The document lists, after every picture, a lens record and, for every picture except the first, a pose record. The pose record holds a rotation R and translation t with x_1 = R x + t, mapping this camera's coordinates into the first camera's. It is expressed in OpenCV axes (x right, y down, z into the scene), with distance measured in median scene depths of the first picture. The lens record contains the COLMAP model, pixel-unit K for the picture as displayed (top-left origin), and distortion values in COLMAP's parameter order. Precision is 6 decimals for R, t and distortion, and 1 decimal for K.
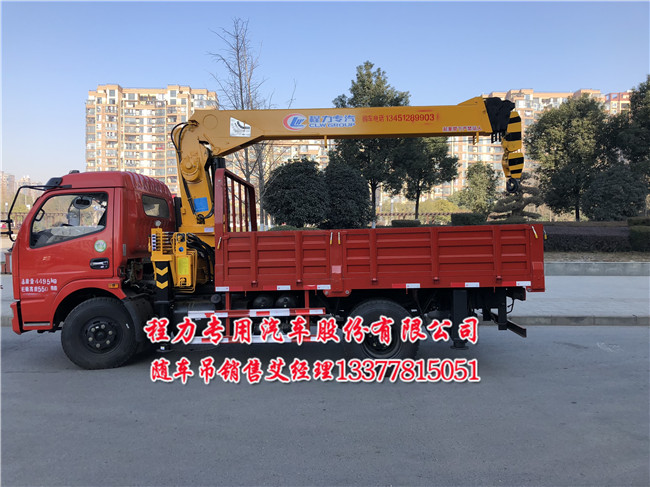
lens RADIAL K [[528.7, 0, 317.1], [0, 528.7, 235.1], [0, 0, 1]] dist [0.025026, -0.008029]
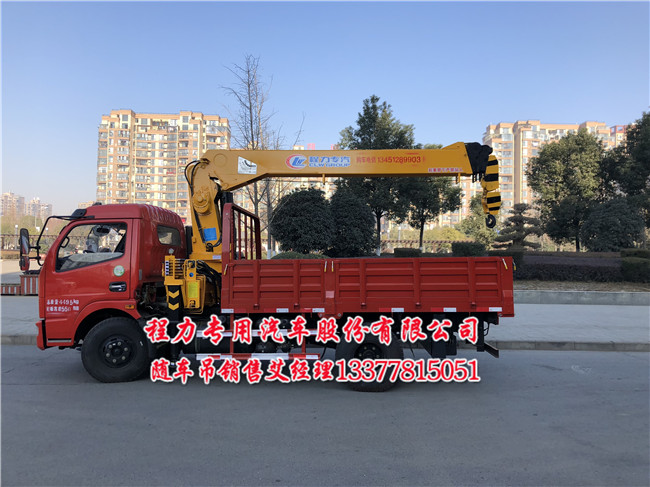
lens RADIAL K [[530.1, 0, 330.5], [0, 530.1, 237.0], [0, 0, 1]] dist [0.017043, 0.000018]
pose [[0.999879, 0.013699, 0.007310, 0.022072], [-0.013356, 0.998895, -0.045057, -0.004954], [-0.007919, 0.044954, 0.998958, -0.101434]]
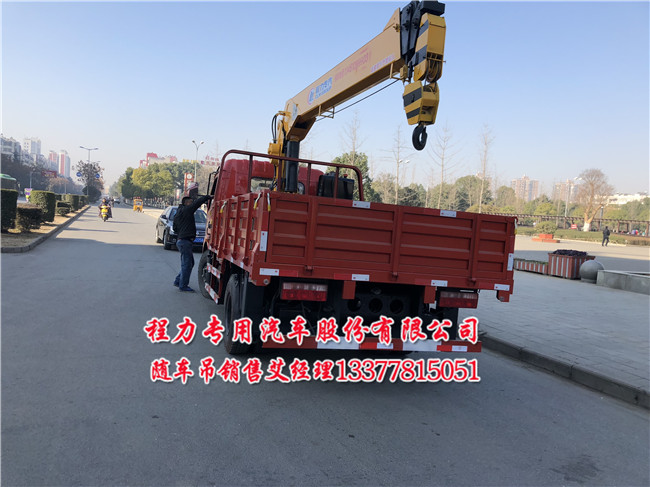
lens RADIAL K [[535.9, 0, 319.7], [0, 535.9, 235.3], [0, 0, 1]] dist [0.011420, 0.002208]
pose [[0.341719, 0.059149, -0.937939, 0.861299], [-0.082666, 0.996041, 0.032695, 0.008387], [0.936159, 0.066363, 0.345256, 0.637041]]
